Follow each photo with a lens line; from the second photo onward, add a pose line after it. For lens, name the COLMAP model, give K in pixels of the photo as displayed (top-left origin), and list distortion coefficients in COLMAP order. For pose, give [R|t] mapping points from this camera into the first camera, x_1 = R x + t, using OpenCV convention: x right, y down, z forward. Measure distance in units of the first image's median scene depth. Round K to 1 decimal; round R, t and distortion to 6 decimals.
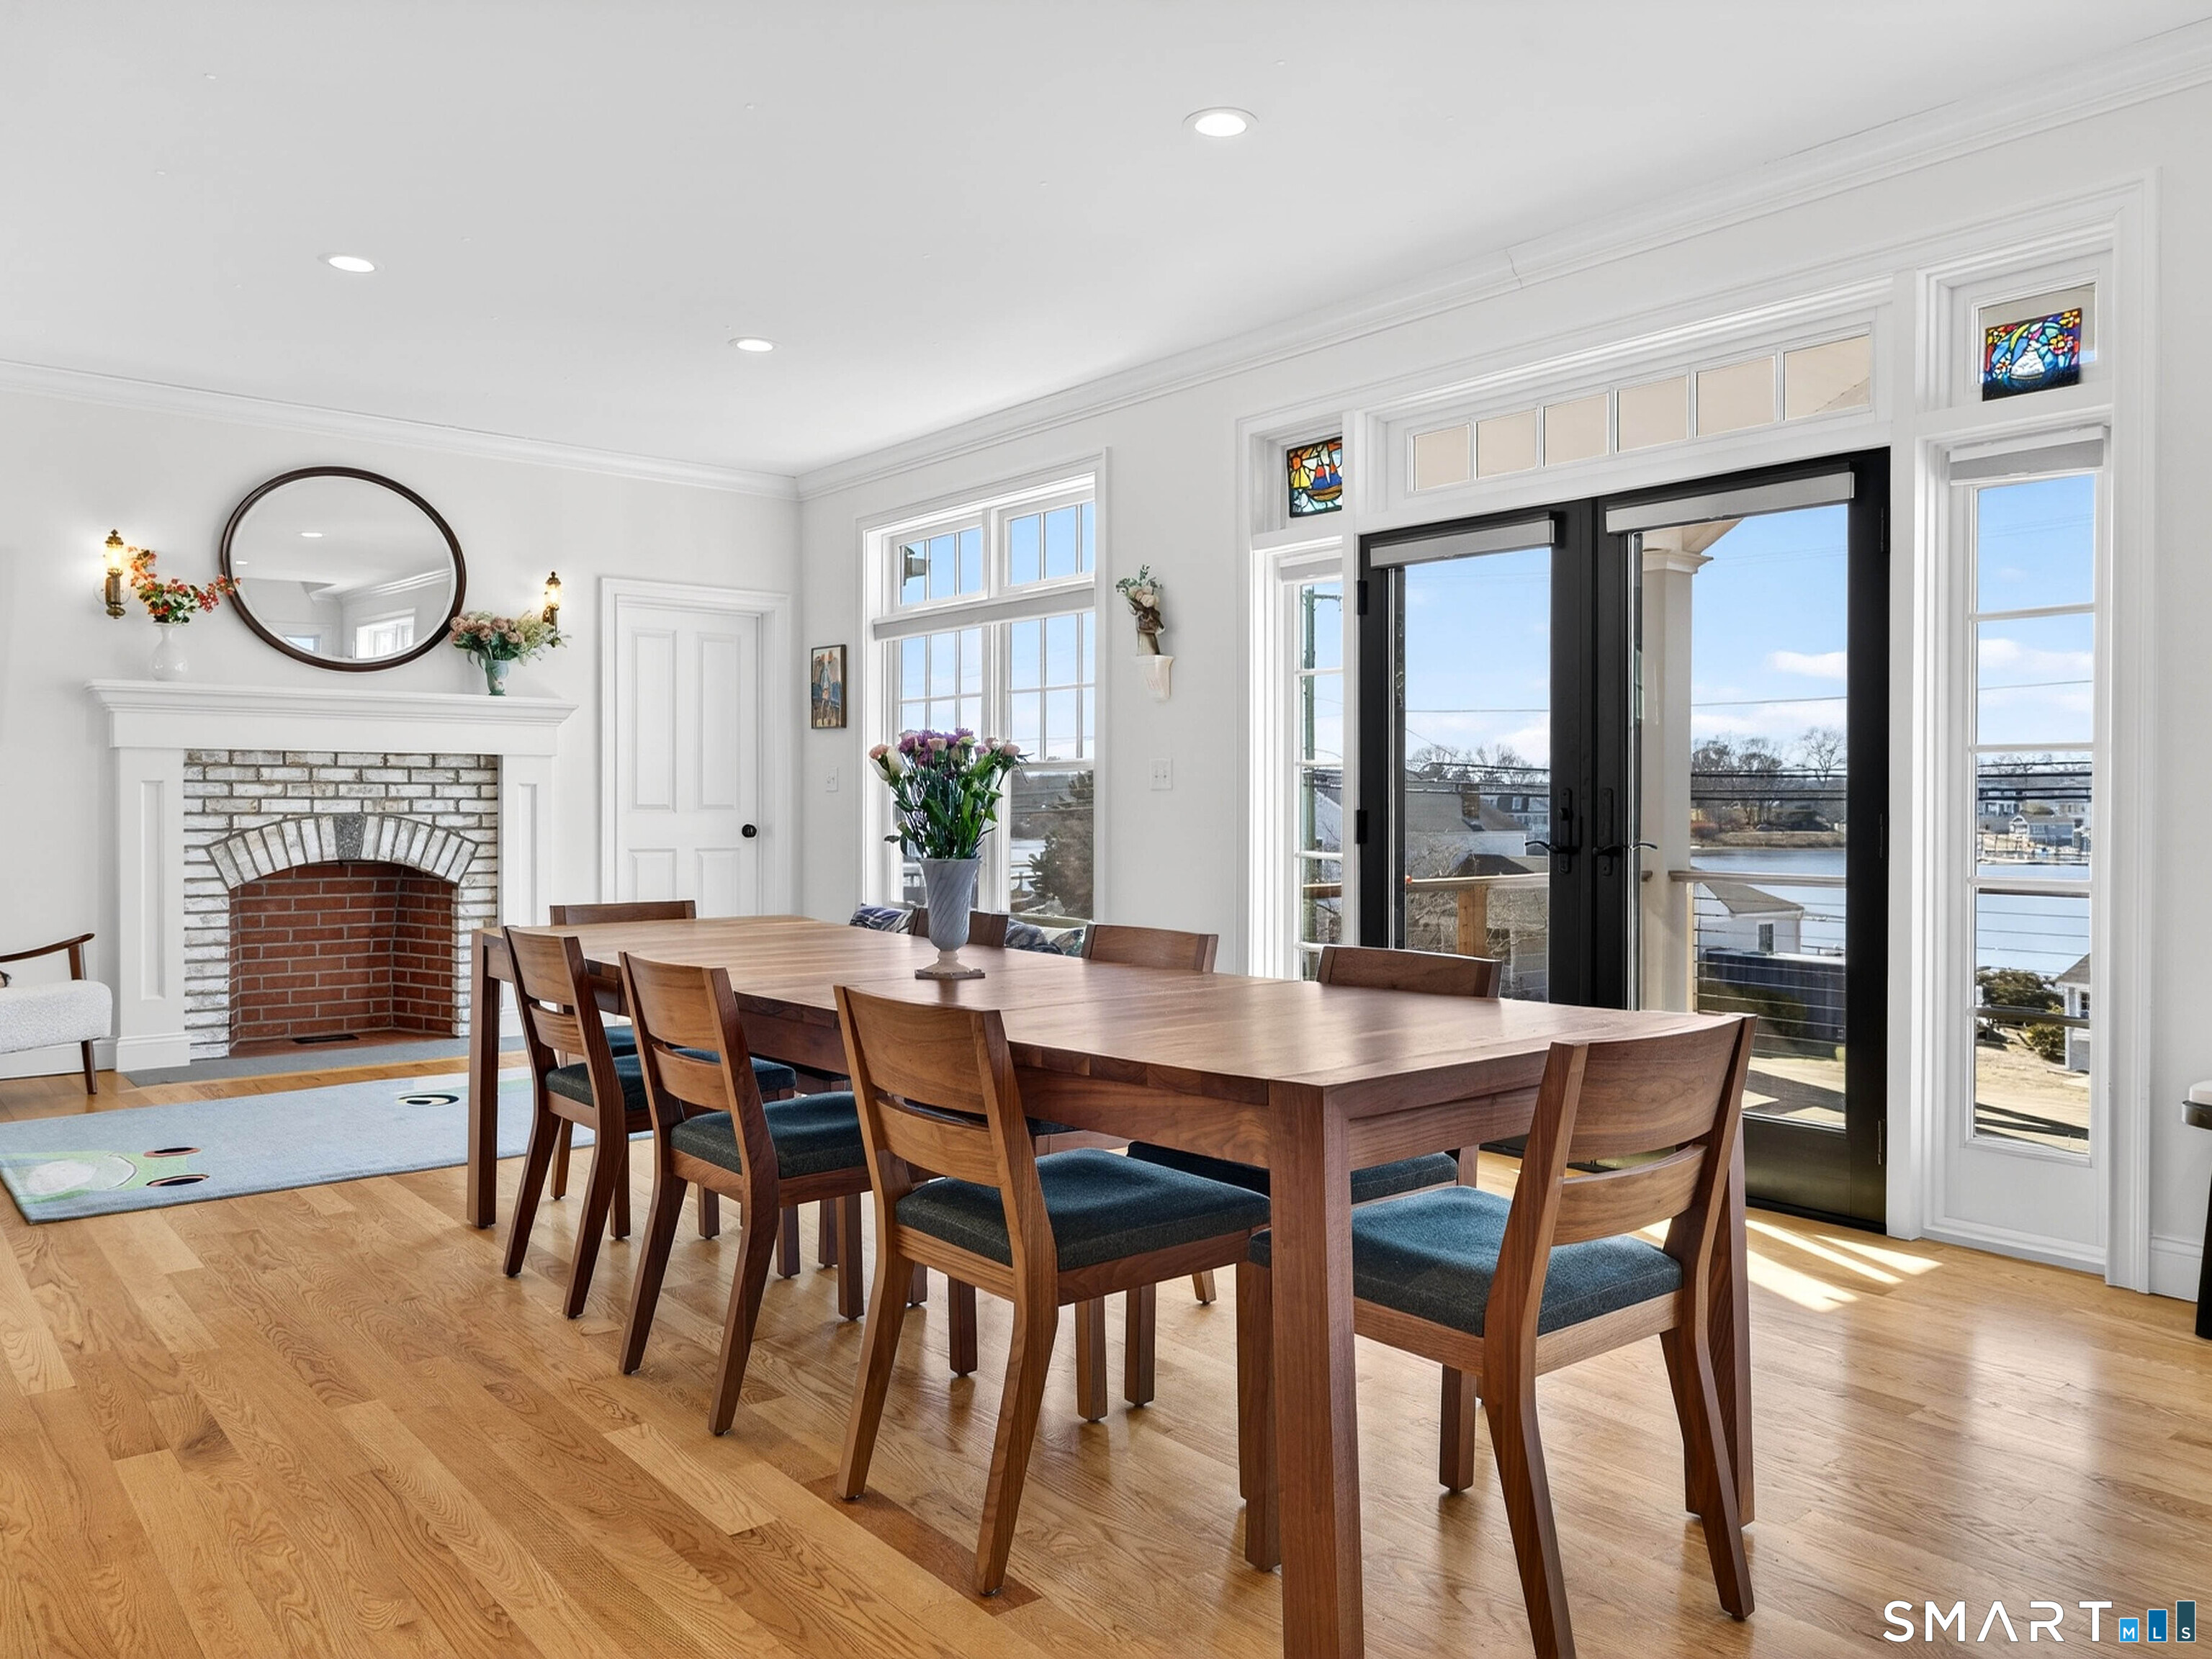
lens RADIAL K [[1648.9, 0, 1117.0], [0, 1648.9, 818.4], [0, 0, 1]] dist [0.015138, -0.005483]
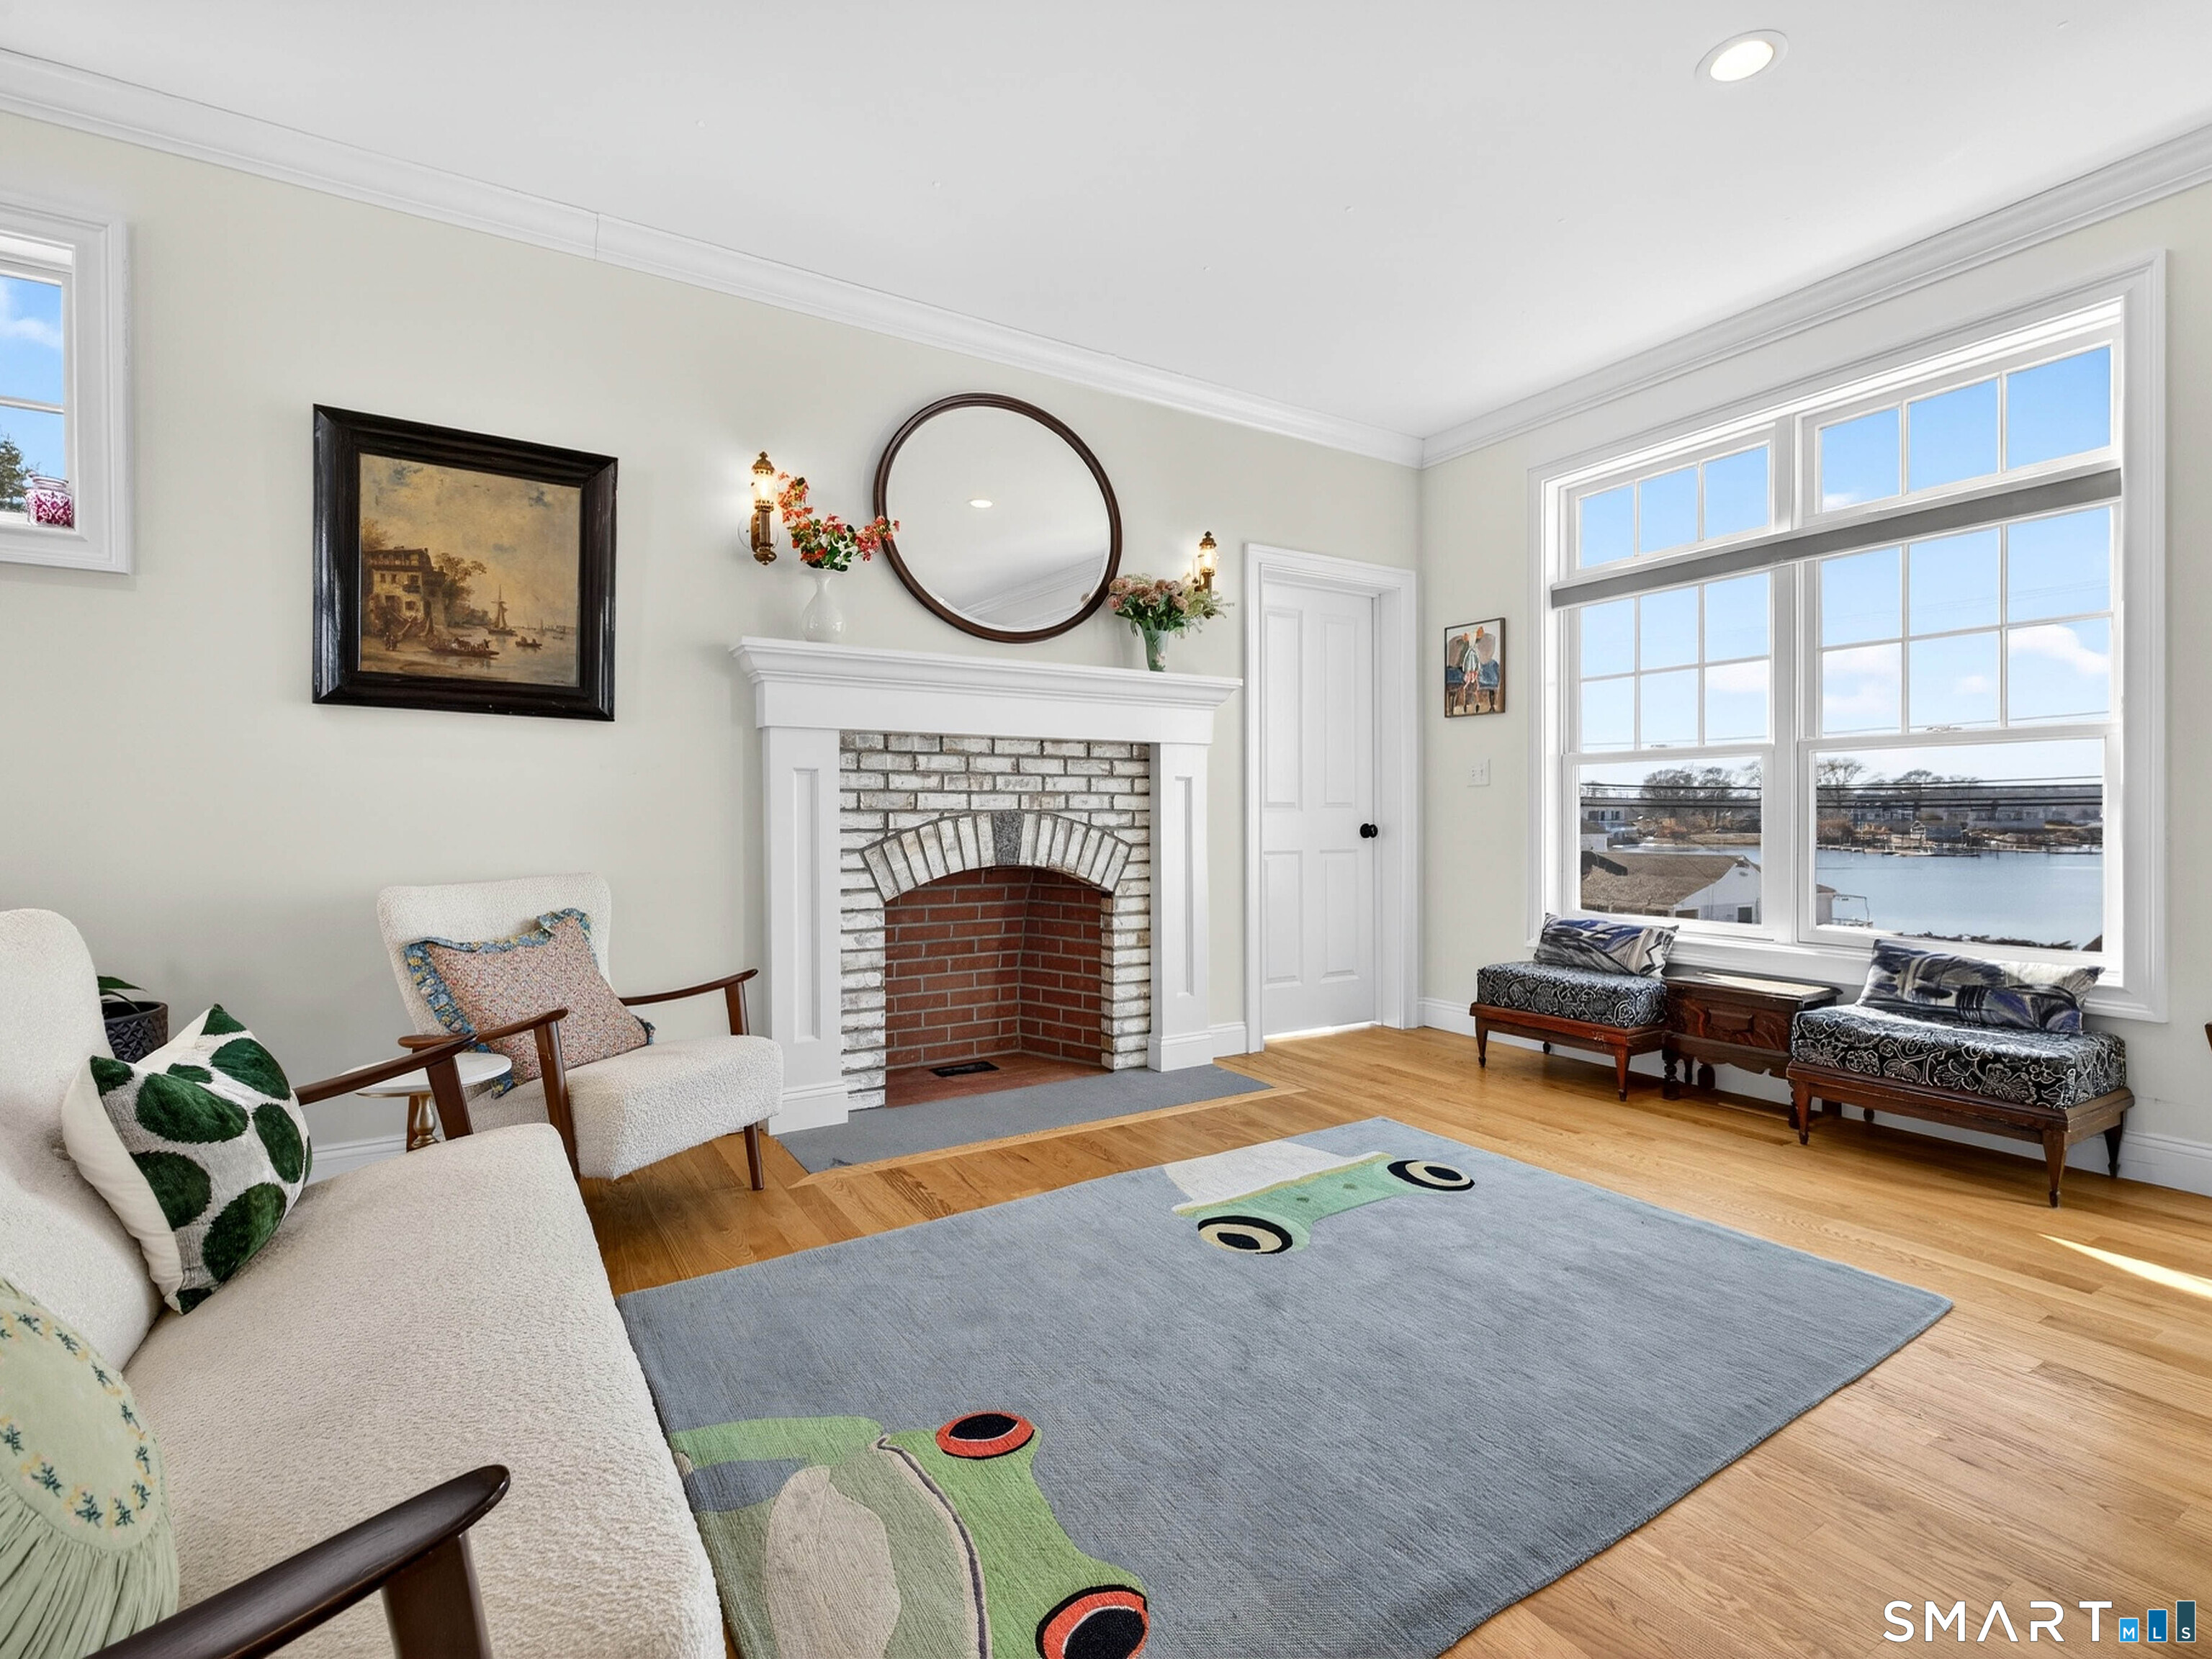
lens RADIAL K [[1032.9, 0, 1098.2], [0, 1032.9, 827.9], [0, 0, 1]] dist [0.014912, -0.000183]
pose [[0.992581, -0.005039, -0.121484, -0.346193], [0.005078, 0.999987, 0.000016, 0.005999], [0.121482, -0.000633, 0.992593, 0.472212]]
